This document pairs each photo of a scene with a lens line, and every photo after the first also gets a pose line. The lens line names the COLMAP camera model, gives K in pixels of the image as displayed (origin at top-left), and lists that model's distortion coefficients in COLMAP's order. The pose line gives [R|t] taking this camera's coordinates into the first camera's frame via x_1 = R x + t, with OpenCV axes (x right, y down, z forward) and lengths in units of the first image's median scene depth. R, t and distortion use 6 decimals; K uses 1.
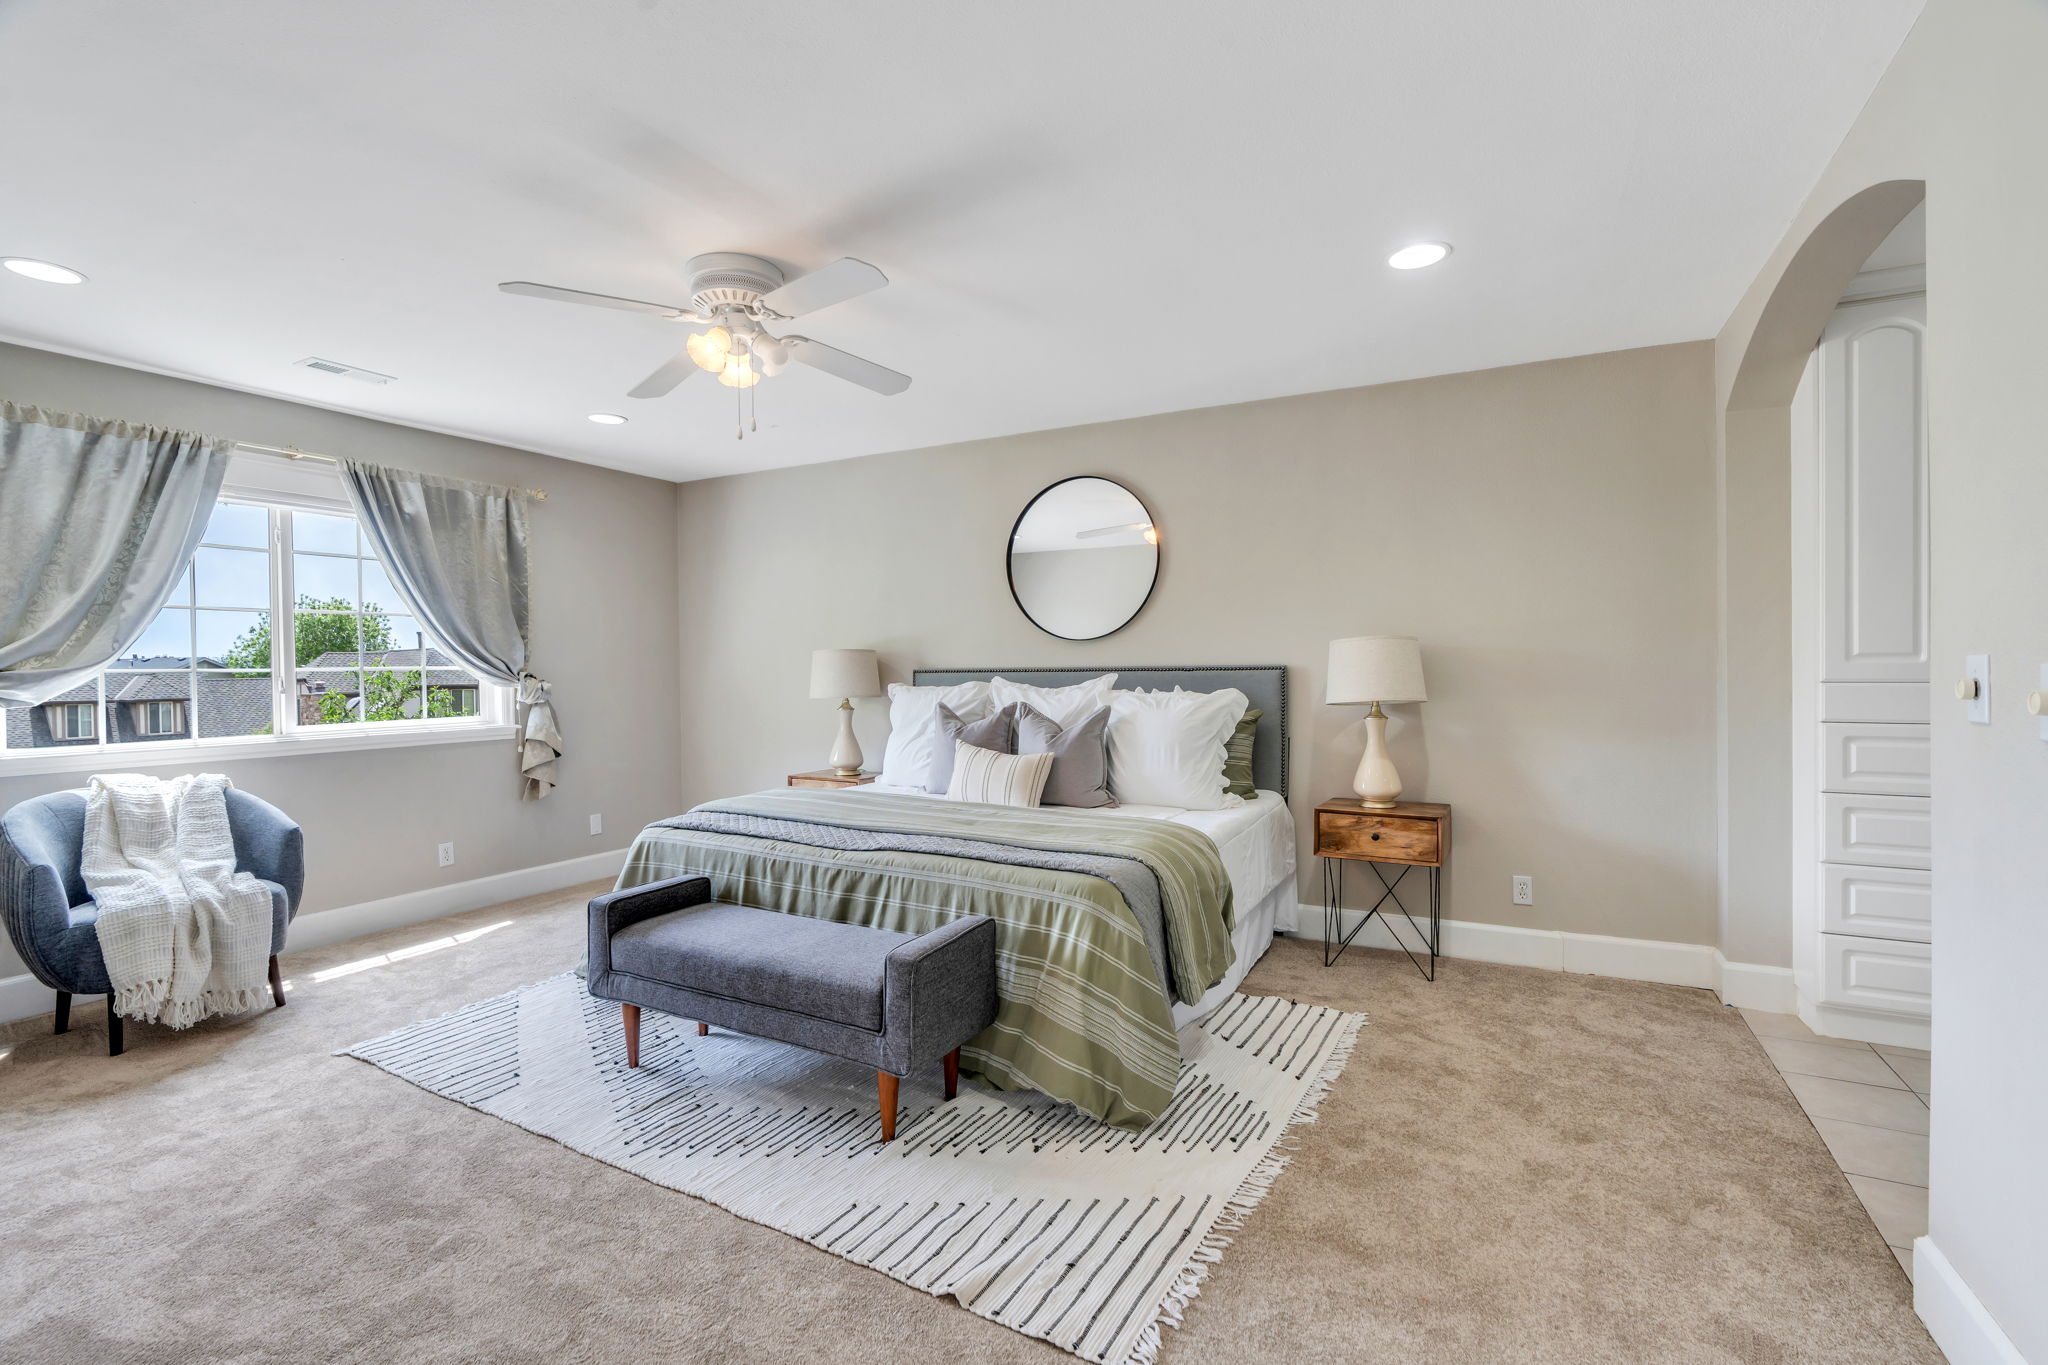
lens RADIAL K [[925.5, 0, 1022.4], [0, 925.5, 664.8], [0, 0, 1]] dist [-0.000320, 0.000292]
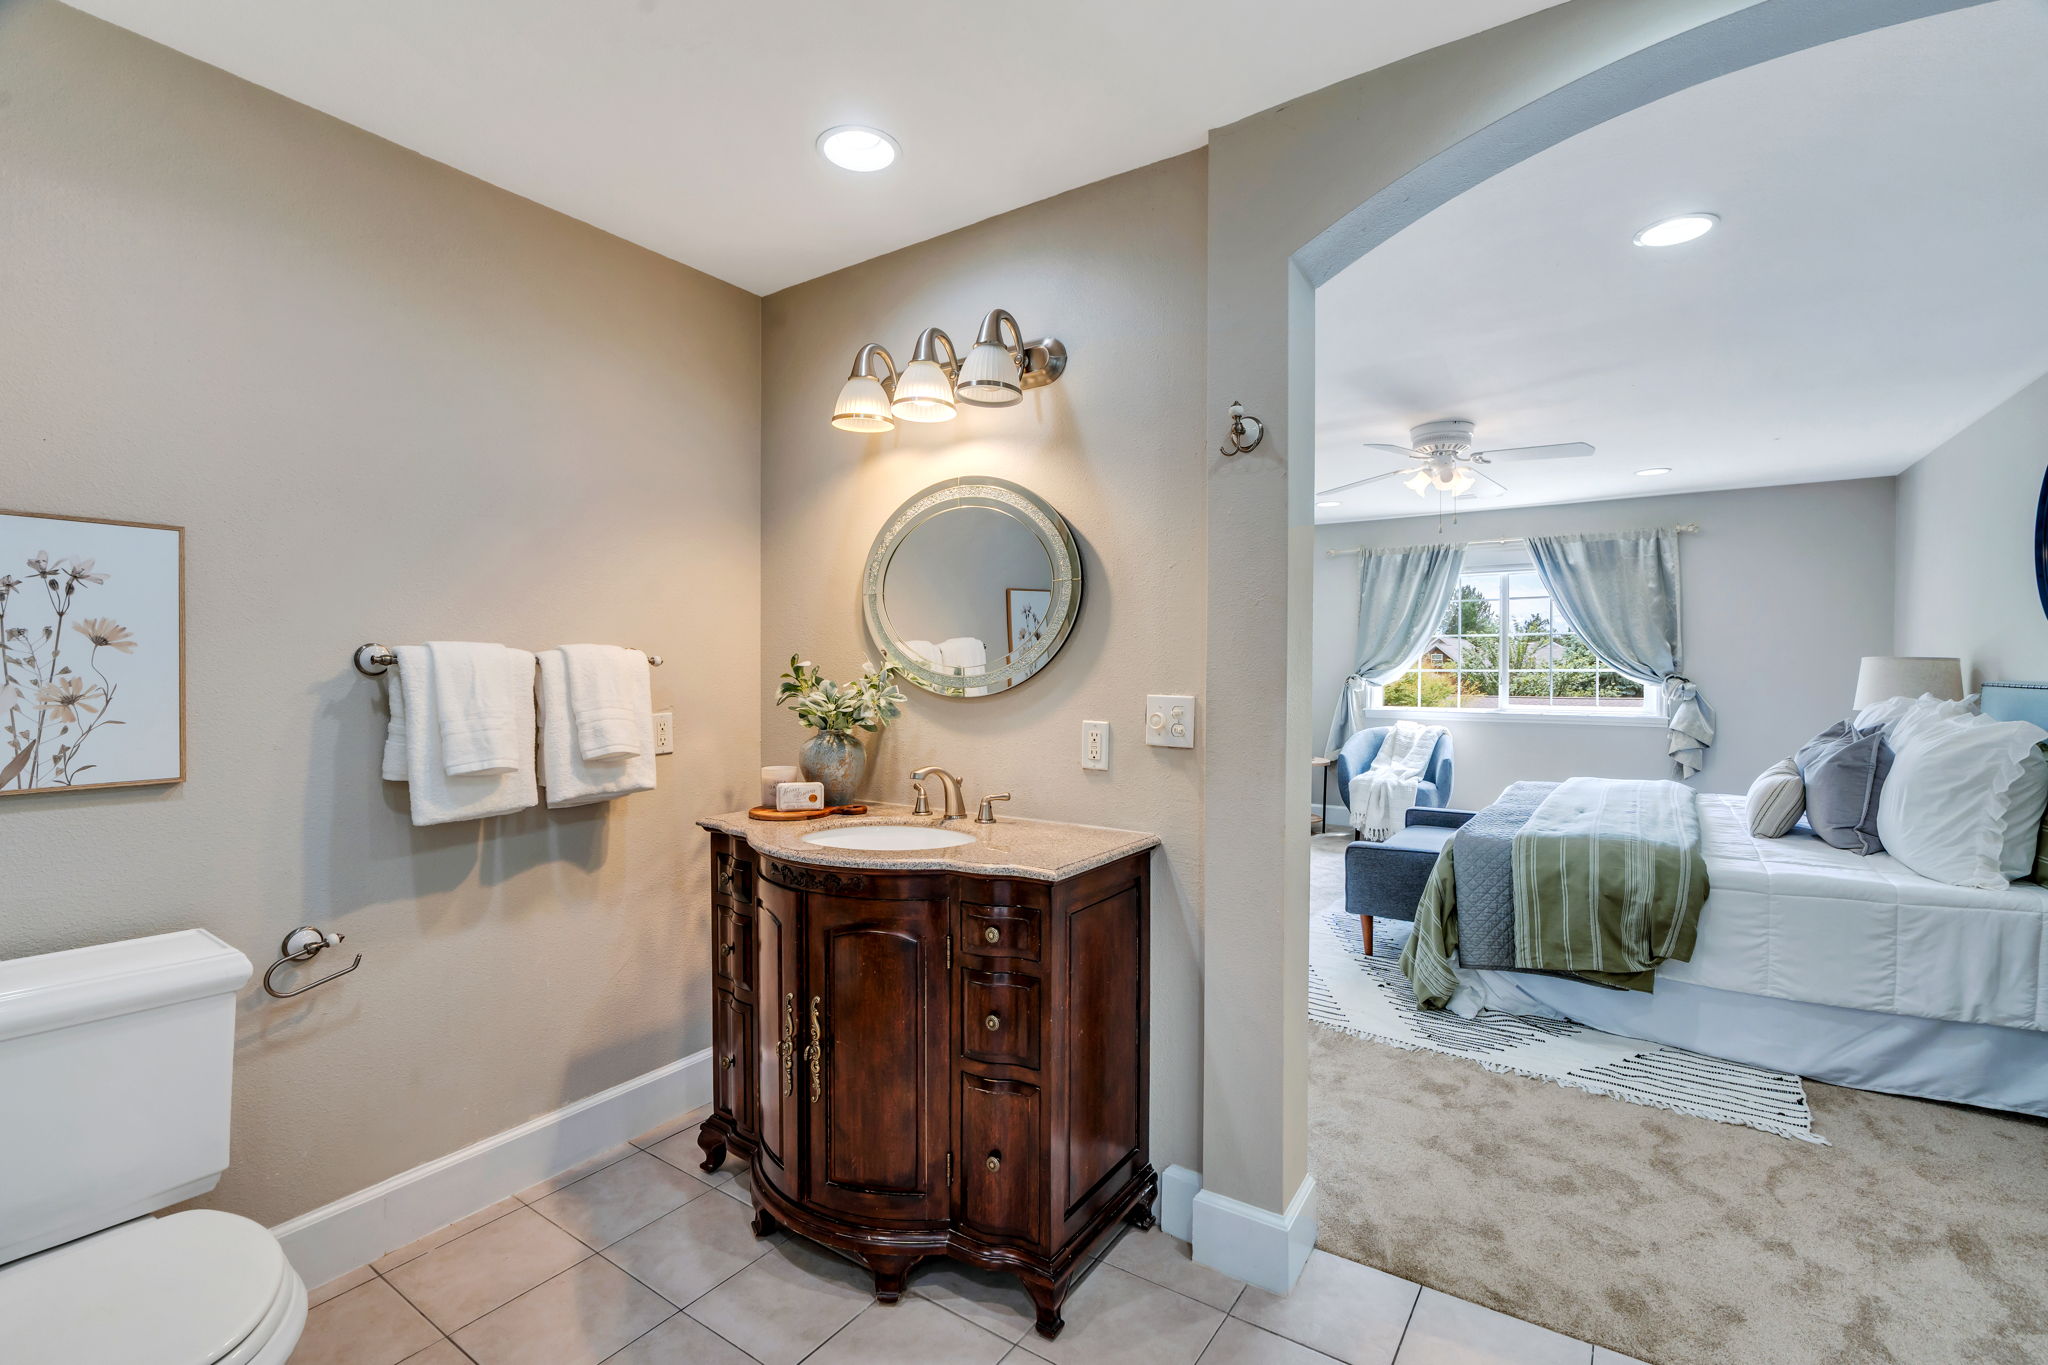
lens RADIAL K [[925.5, 0, 1022.4], [0, 925.5, 664.8], [0, 0, 1]] dist [-0.000320, 0.000292]
pose [[-0.123914, 0.007581, -0.992264, 0.894854], [-0.000458, 0.999970, 0.007697, -0.016260], [0.992293, 0.001408, -0.123907, 0.323982]]
